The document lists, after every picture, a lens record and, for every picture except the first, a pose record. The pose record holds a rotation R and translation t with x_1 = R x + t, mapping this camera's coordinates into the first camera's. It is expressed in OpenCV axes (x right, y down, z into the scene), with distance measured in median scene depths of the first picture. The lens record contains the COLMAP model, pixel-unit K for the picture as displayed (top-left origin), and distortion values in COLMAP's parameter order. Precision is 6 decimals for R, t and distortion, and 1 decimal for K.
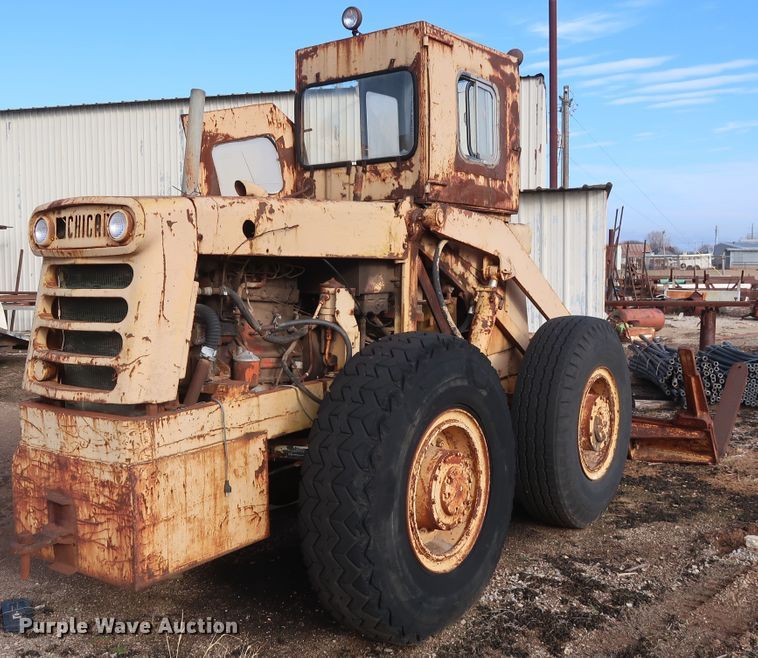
lens RADIAL K [[830.6, 0, 350.5], [0, 830.6, 309.2], [0, 0, 1]] dist [-0.025584, -0.016512]
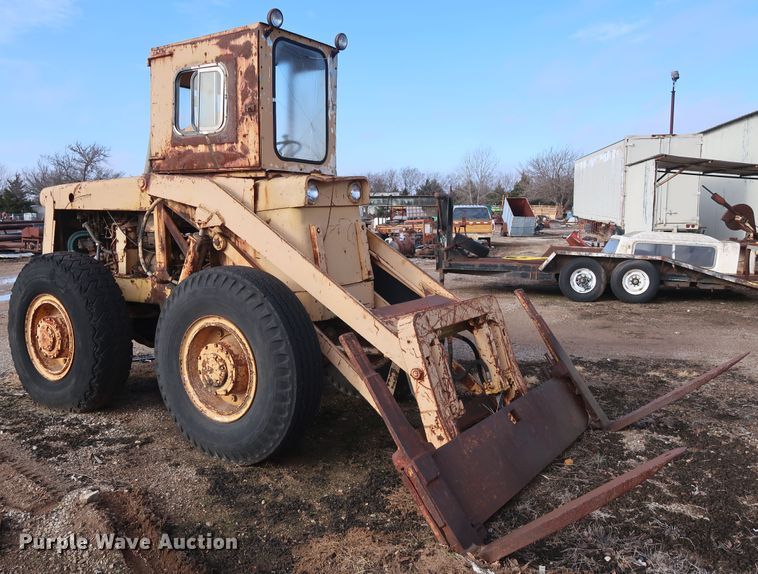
lens RADIAL K [[661.3, 0, 362.3], [0, 661.3, 290.8], [0, 0, 1]] dist [-0.022166, -0.008374]
pose [[0.054674, 0.127290, -0.990357, 1.723638], [-0.054422, 0.990747, 0.124336, -0.113775], [0.997020, 0.047099, 0.061096, 1.726305]]
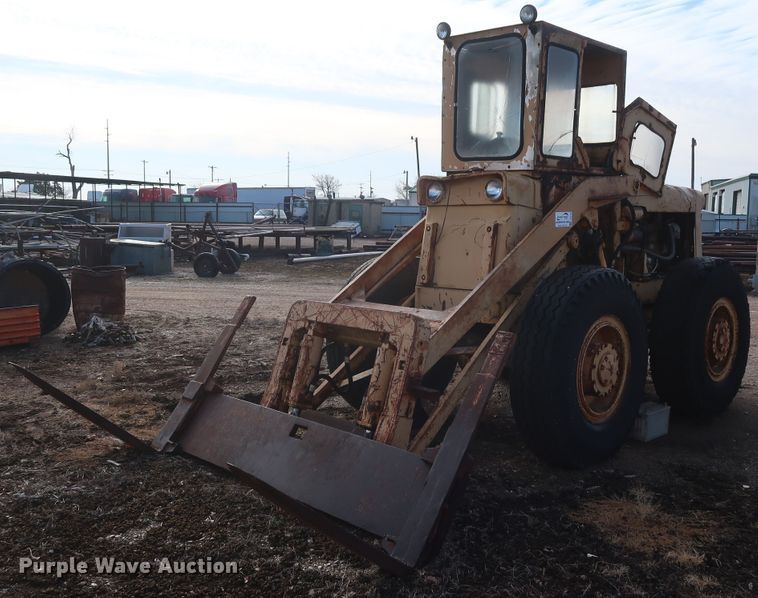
lens RADIAL K [[760.2, 0, 415.8], [0, 760.2, 296.5], [0, 0, 1]] dist [-0.020593, -0.002937]
pose [[-0.995681, -0.018219, 0.091032, 0.215663], [-0.003144, 0.986610, 0.163067, -0.183724], [-0.092784, 0.162077, -0.982406, 3.334341]]
